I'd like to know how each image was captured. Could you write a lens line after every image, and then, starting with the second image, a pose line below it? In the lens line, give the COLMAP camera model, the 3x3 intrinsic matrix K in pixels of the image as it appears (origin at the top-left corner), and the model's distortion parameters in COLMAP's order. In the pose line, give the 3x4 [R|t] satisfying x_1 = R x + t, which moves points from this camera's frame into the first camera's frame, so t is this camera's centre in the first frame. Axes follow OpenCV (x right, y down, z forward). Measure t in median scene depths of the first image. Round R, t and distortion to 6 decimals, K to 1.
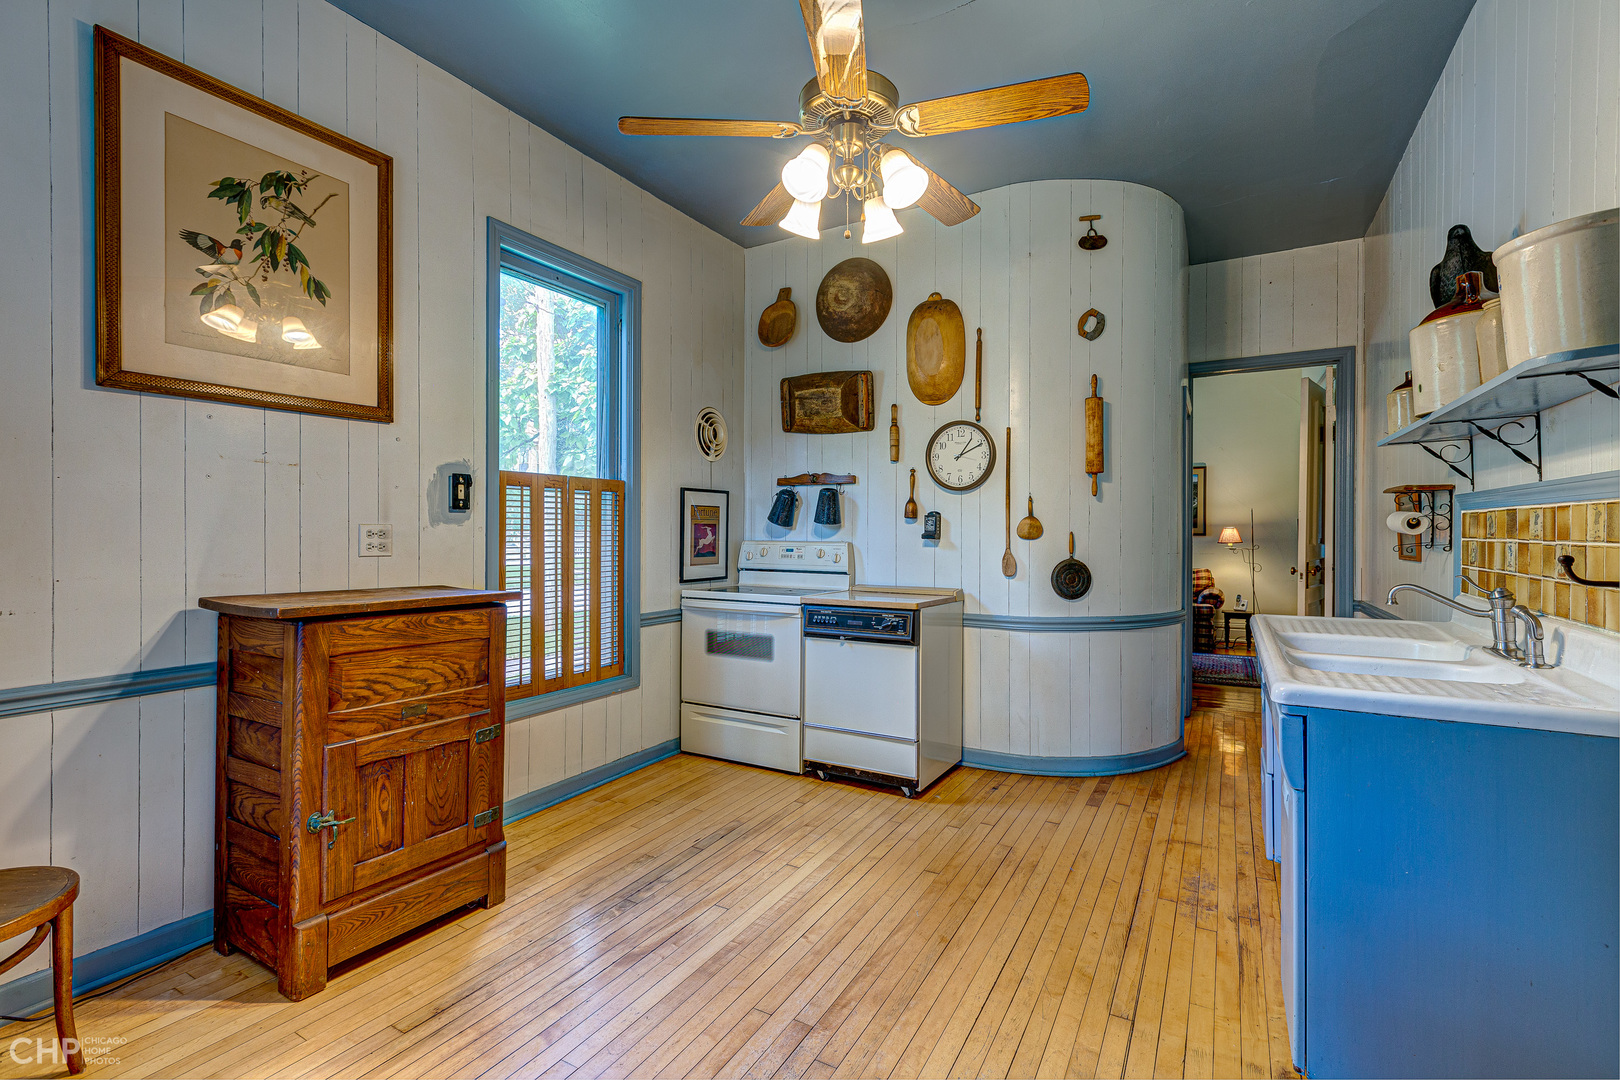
lens RADIAL K [[731.6, 0, 818.6], [0, 731.6, 536.8], [0, 0, 1]] dist [-0.000979, 0.000211]
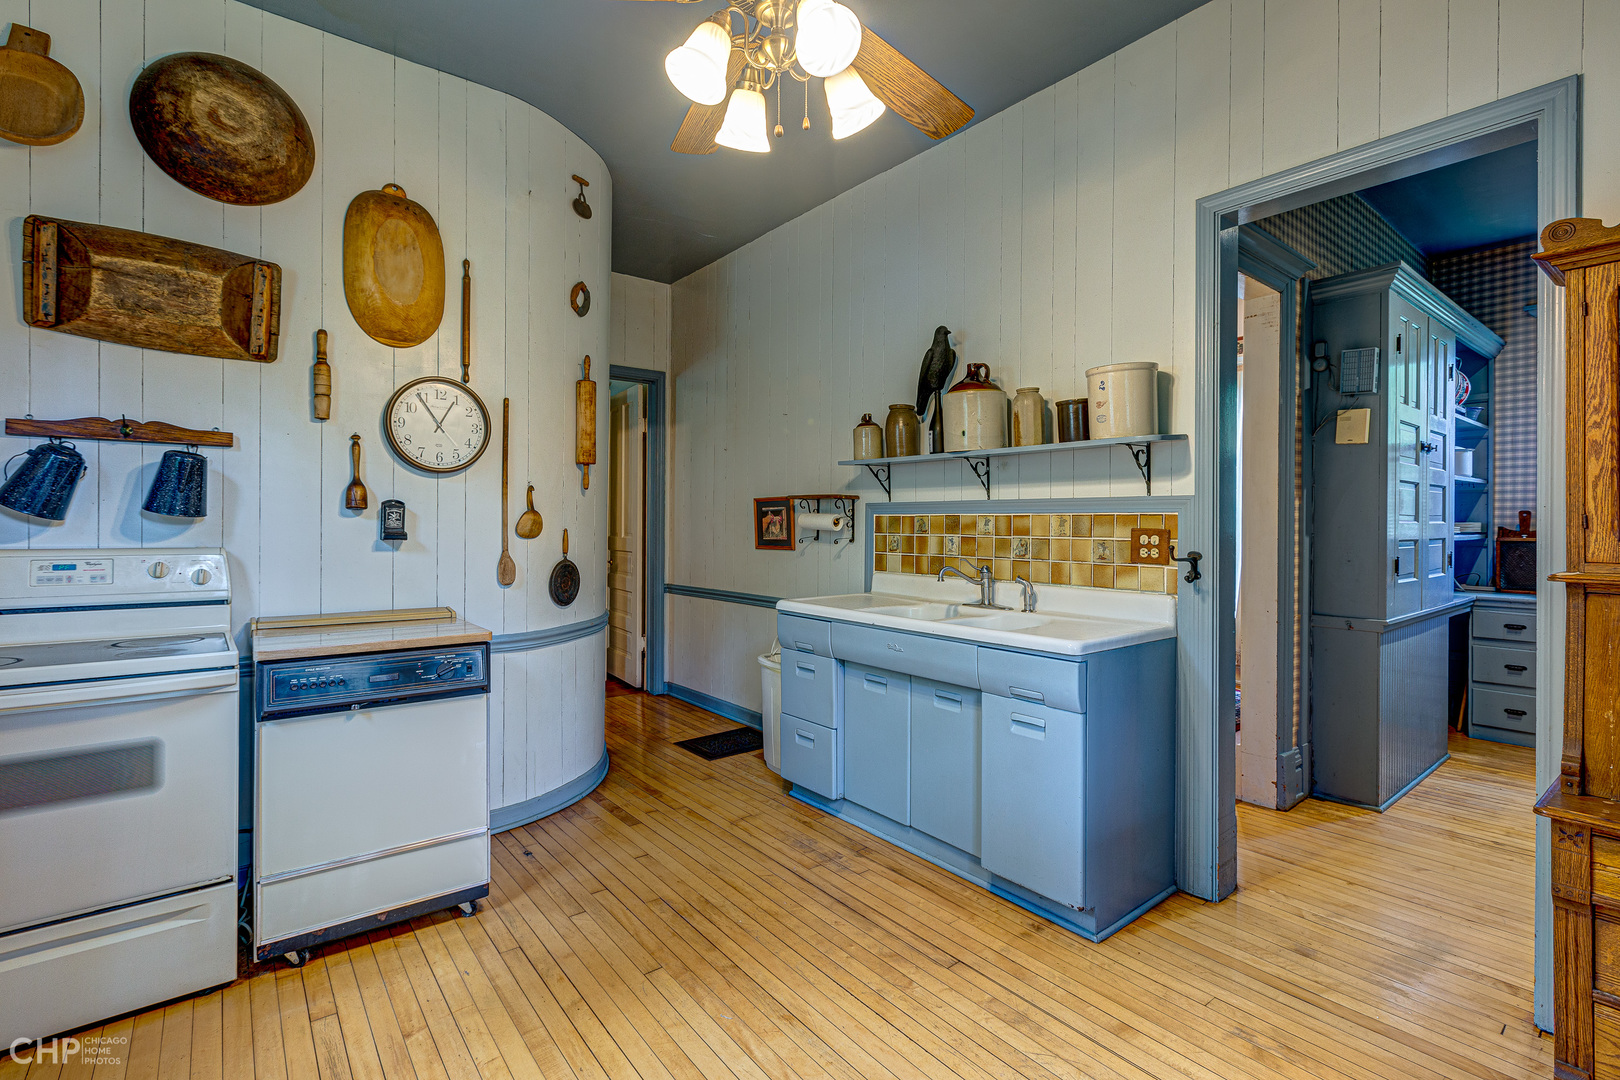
lens RADIAL K [[731.6, 0, 814.7], [0, 731.6, 528.1], [0, 0, 1]] dist [-0.000979, 0.000211]
pose [[0.371968, -0.004276, 0.928236, -0.348527], [0.004239, 0.999987, 0.002908, -0.008663], [-0.928236, 0.002853, 0.371982, 0.384869]]
